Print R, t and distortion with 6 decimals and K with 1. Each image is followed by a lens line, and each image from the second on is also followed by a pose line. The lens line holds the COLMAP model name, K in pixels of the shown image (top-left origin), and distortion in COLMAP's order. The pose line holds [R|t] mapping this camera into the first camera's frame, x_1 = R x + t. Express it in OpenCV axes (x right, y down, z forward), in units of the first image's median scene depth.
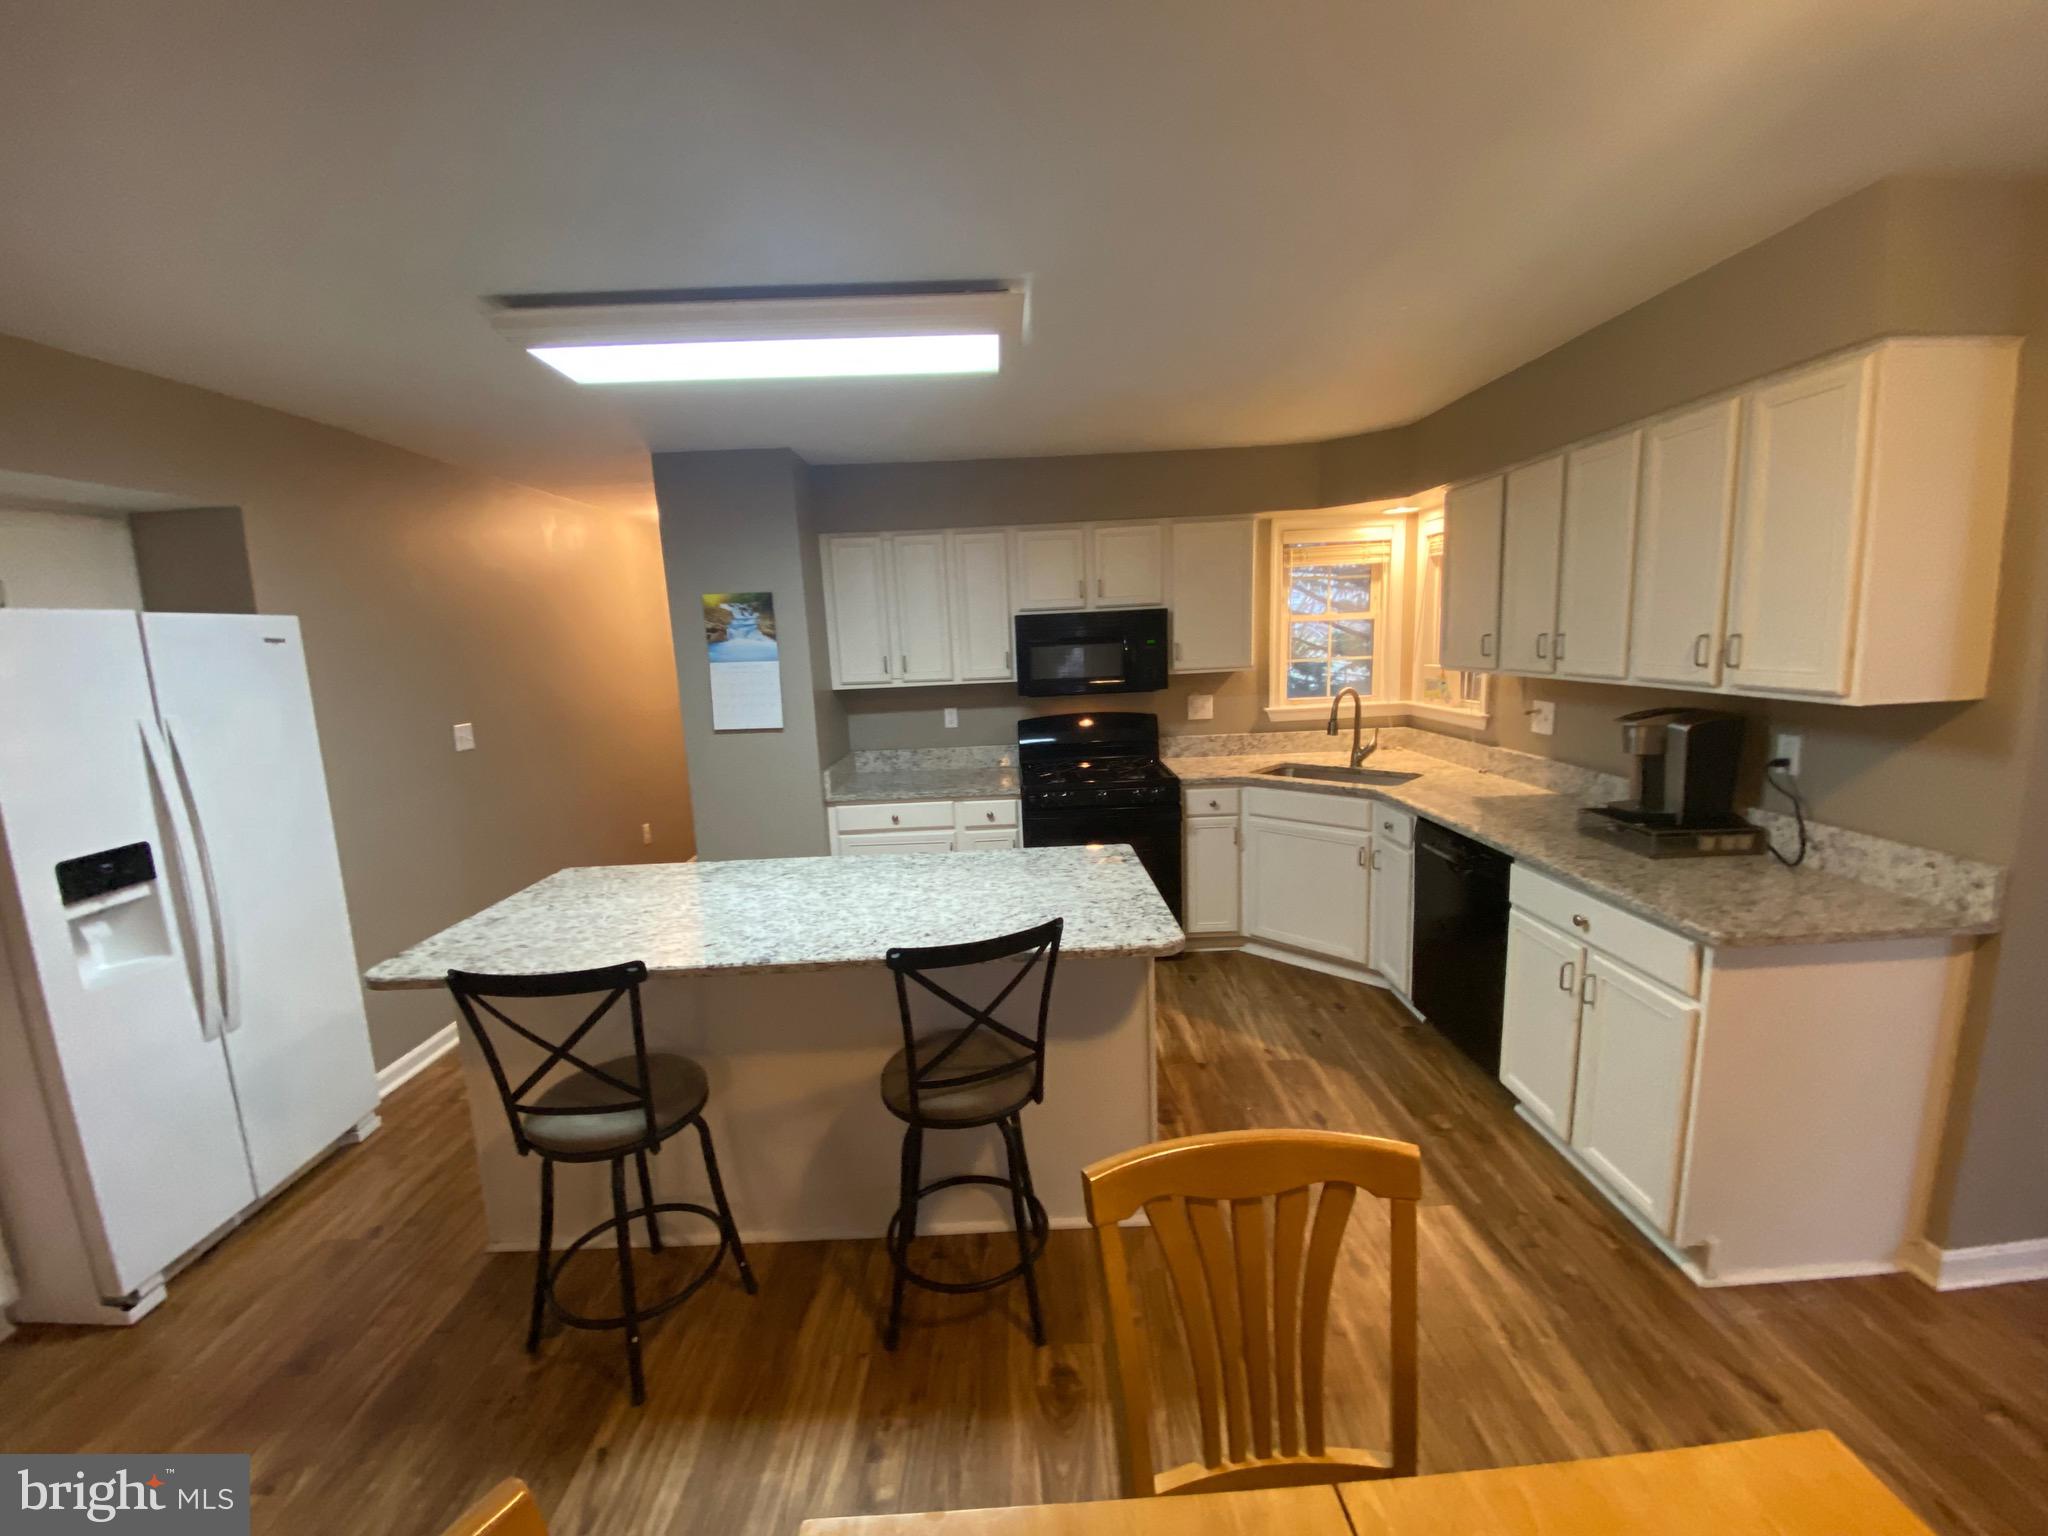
lens RADIAL K [[813.5, 0, 1020.2], [0, 813.5, 771.1], [0, 0, 1]] dist [0.048297, -0.038876]
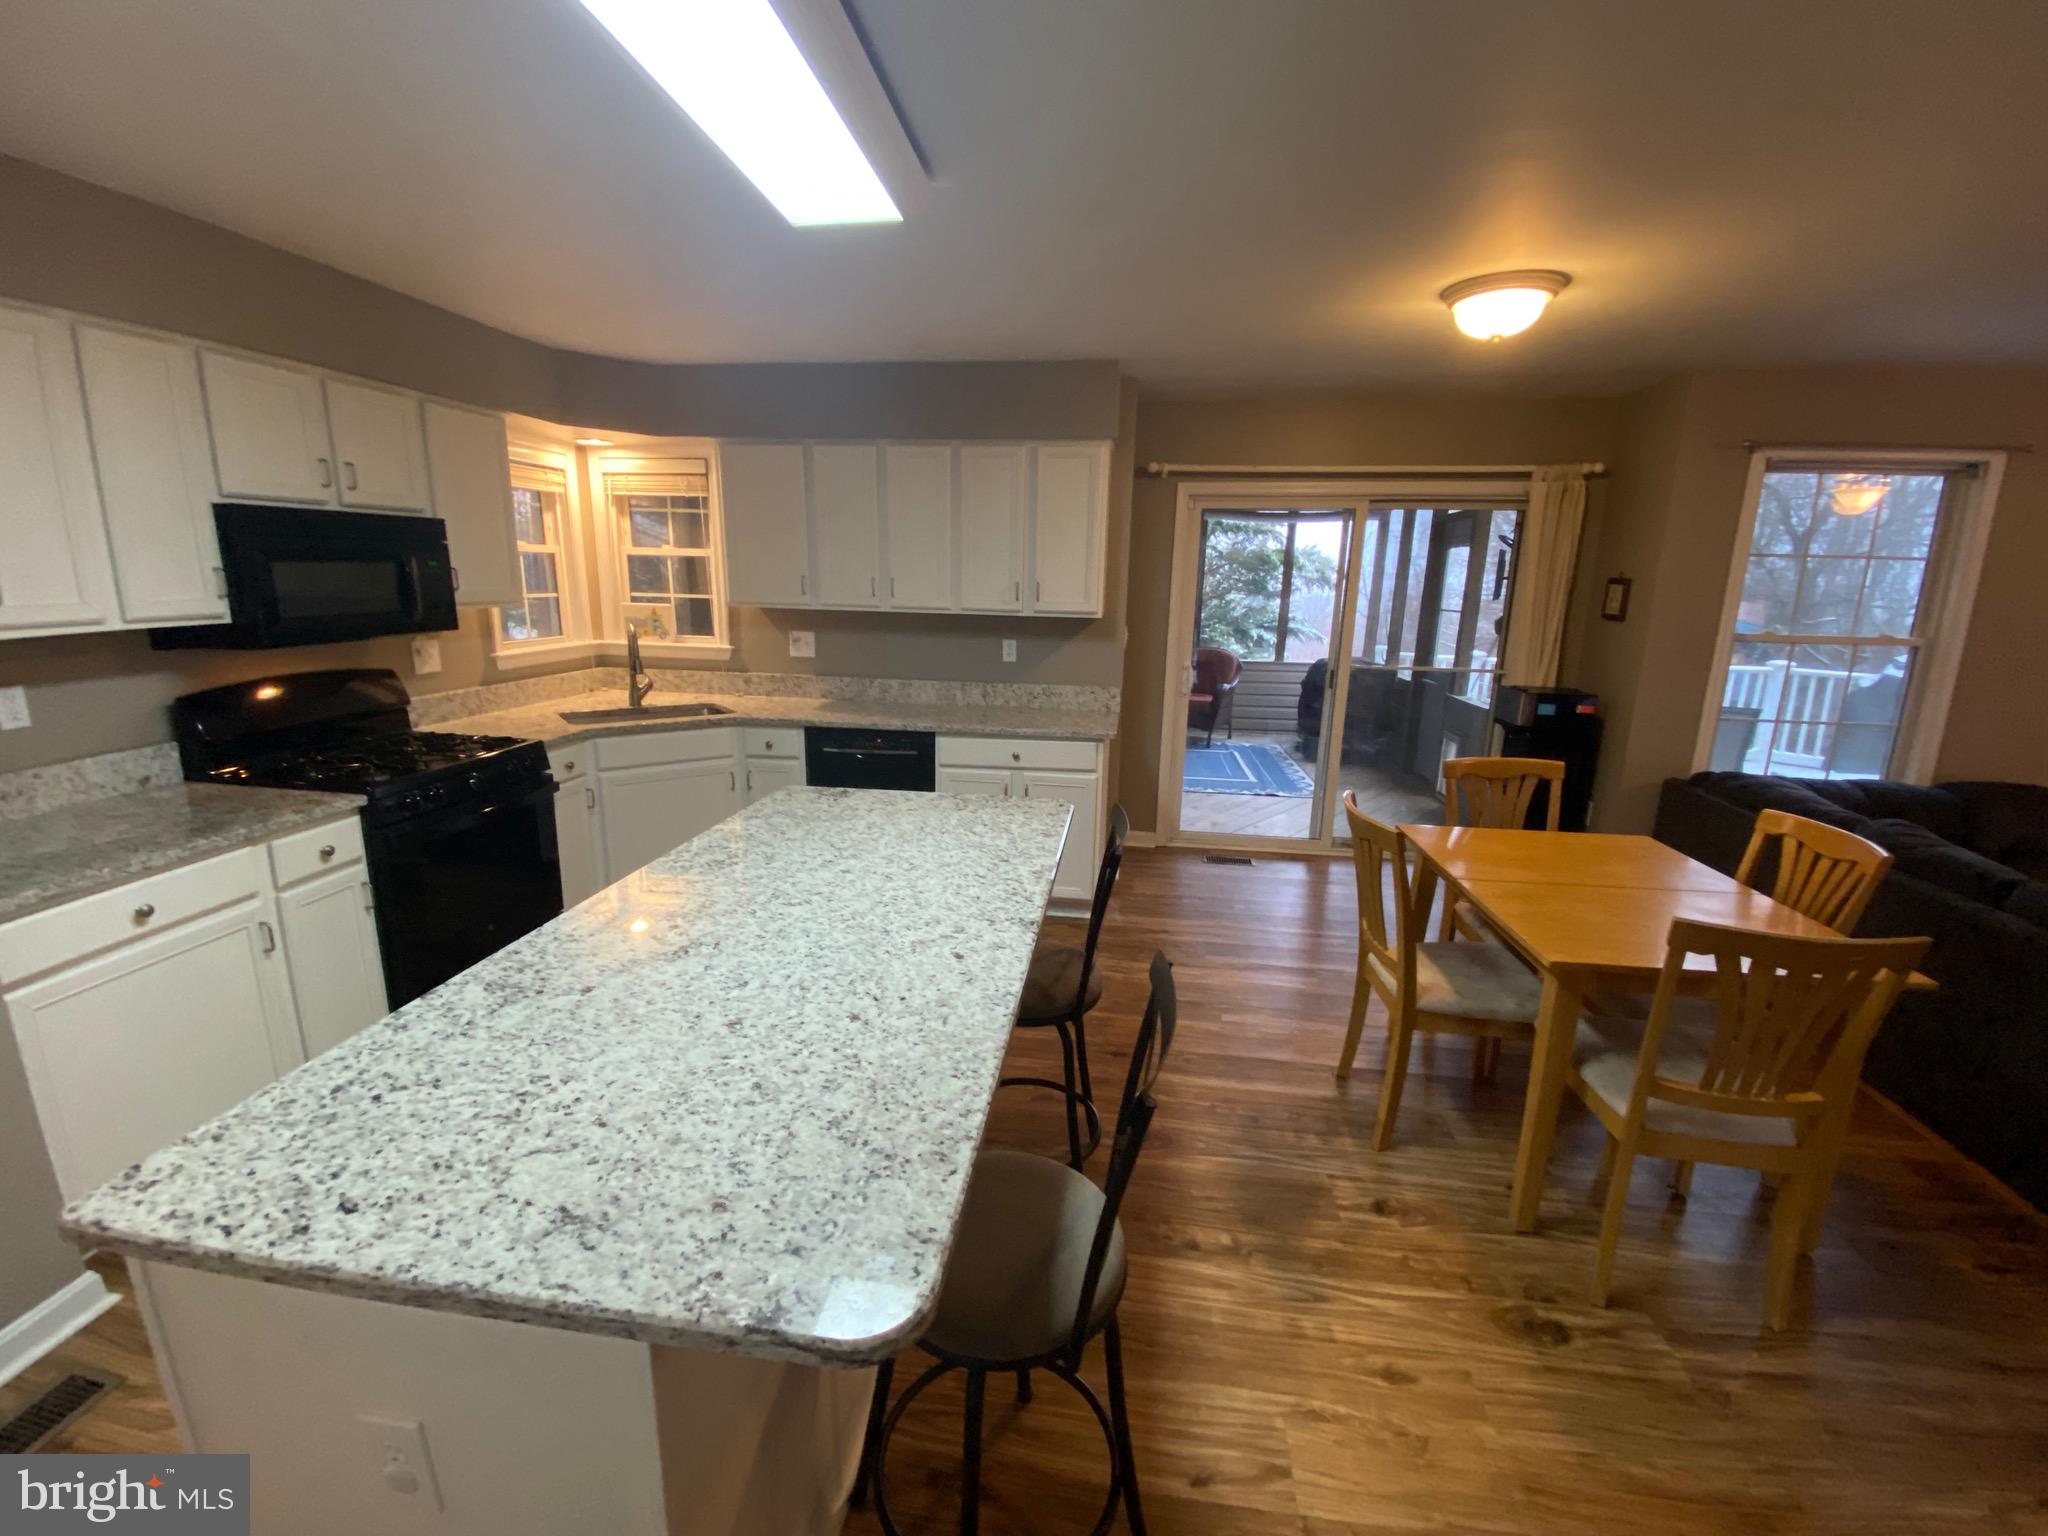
lens RADIAL K [[847.9, 0, 1021.9], [0, 847.9, 767.3], [0, 0, 1]] dist [0.024434, -0.022209]
pose [[0.146526, -0.176663, 0.973304, -0.817885], [0.135254, 0.978261, 0.157201, -0.049942], [-0.979917, 0.108609, 0.167235, 0.603624]]
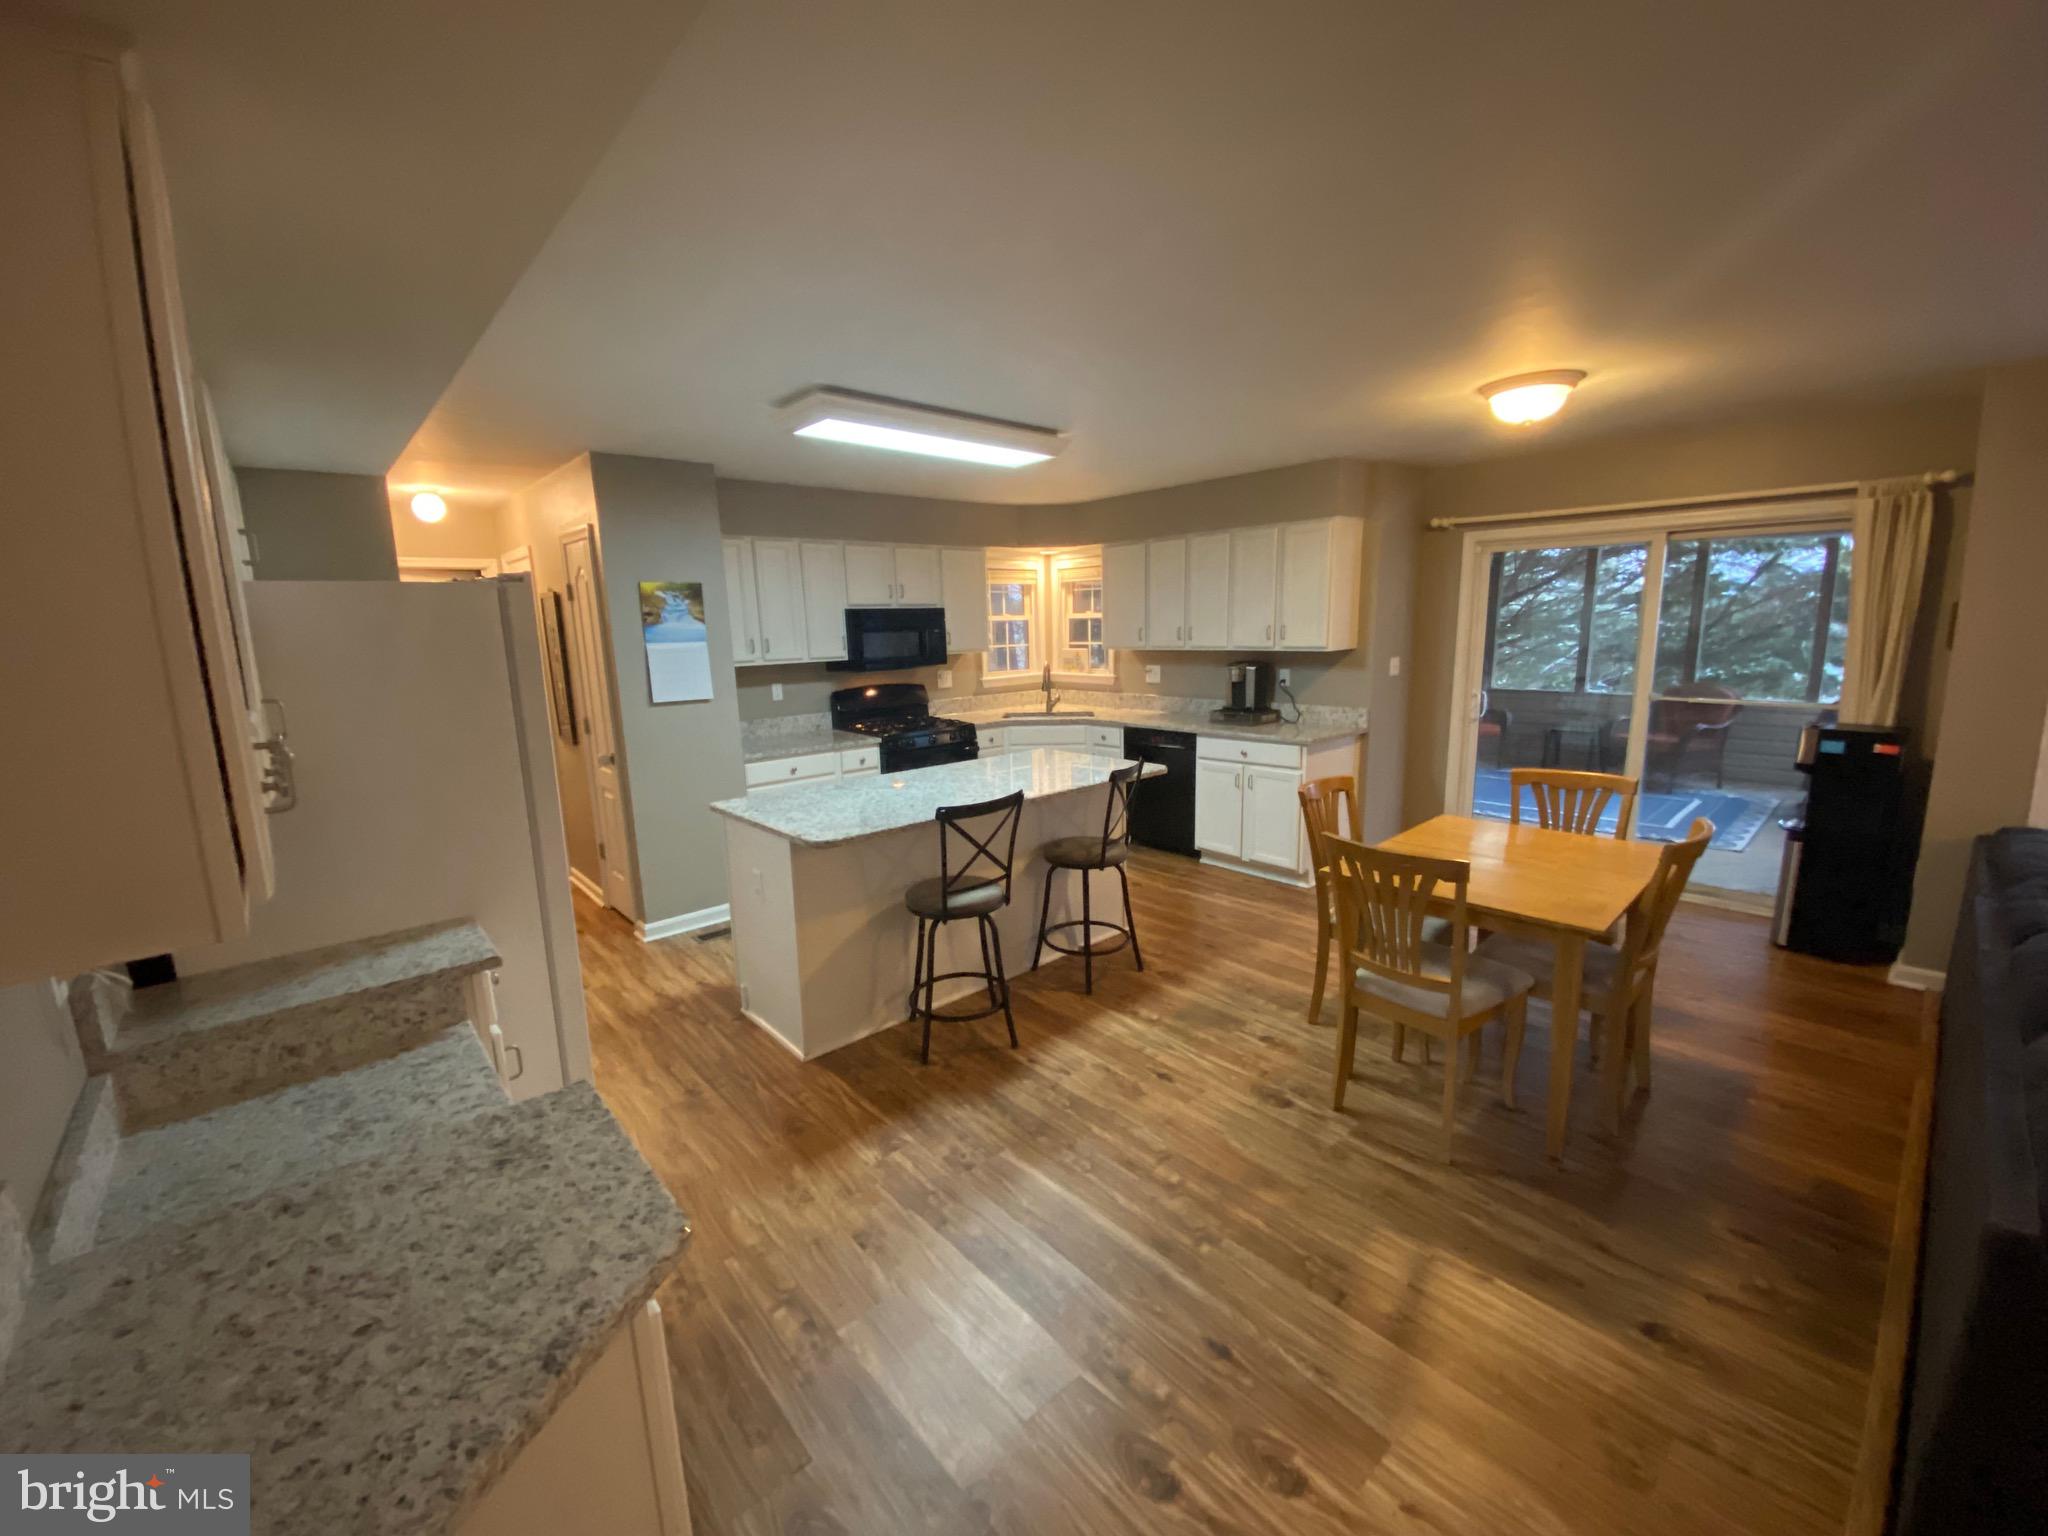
lens RADIAL K [[813.5, 0, 1020.2], [0, 813.5, 771.1], [0, 0, 1]] dist [0.048297, -0.038876]
pose [[0.753660, -0.098693, 0.649813, -1.049287], [0.101789, 0.994260, 0.032951, 0.080787], [-0.649335, 0.041310, 0.759380, -0.250412]]
